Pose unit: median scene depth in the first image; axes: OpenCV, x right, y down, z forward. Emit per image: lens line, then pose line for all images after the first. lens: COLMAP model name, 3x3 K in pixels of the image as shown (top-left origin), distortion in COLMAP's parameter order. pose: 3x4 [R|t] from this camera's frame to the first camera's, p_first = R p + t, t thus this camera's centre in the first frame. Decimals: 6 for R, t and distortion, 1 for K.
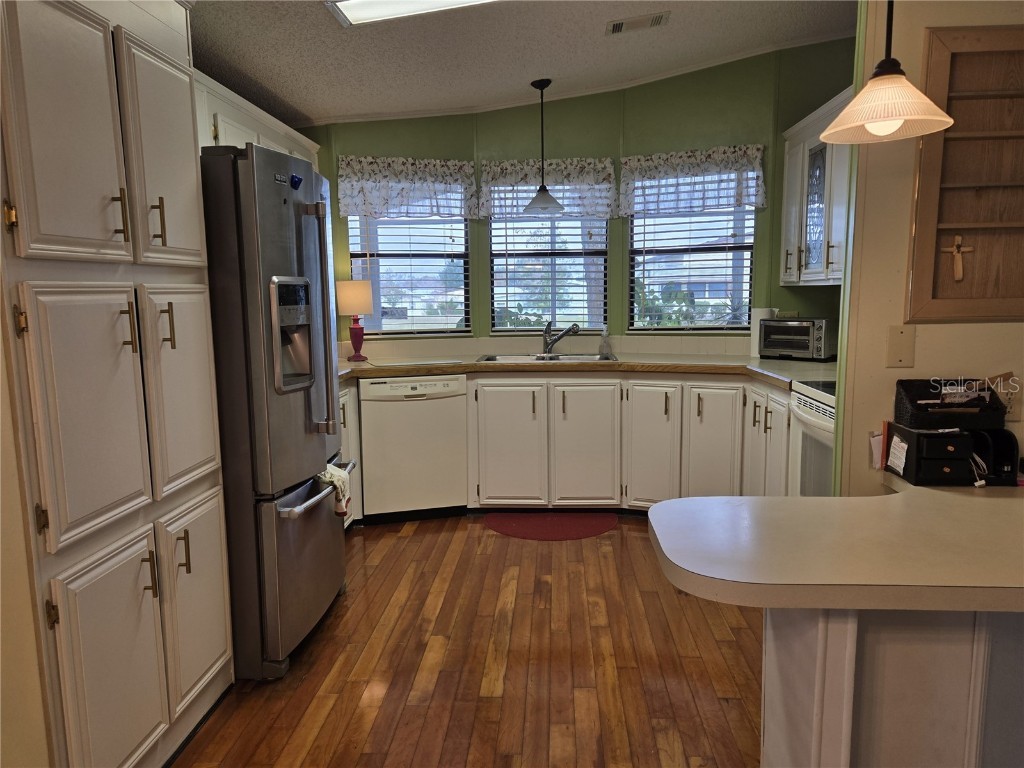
lens RADIAL K [[783.2, 0, 511.3], [0, 783.2, 389.4], [0, 0, 1]] dist [0.074880, -0.050500]
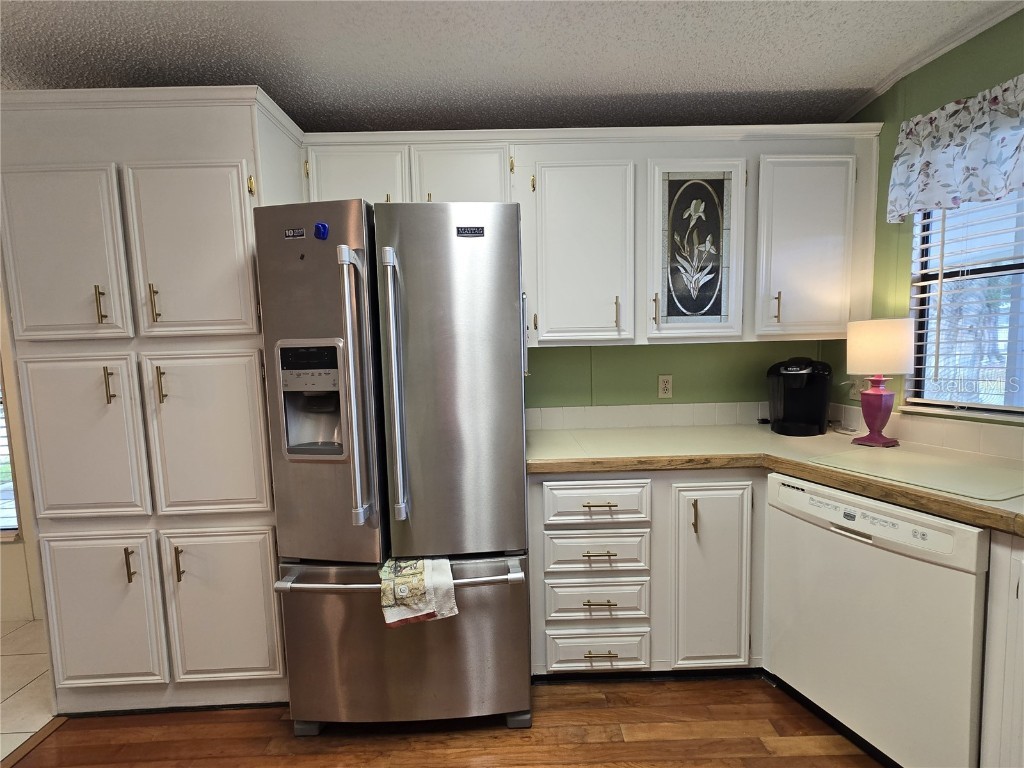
lens RADIAL K [[488.9, 0, 515.7], [0, 488.9, 381.4], [0, 0, 1]] dist [-0.004720, 0.005071]
pose [[0.080804, 0.101070, -0.991593, 0.171998], [-0.097106, 0.990911, 0.093087, -0.095913], [0.991988, 0.088768, 0.089884, 0.673120]]
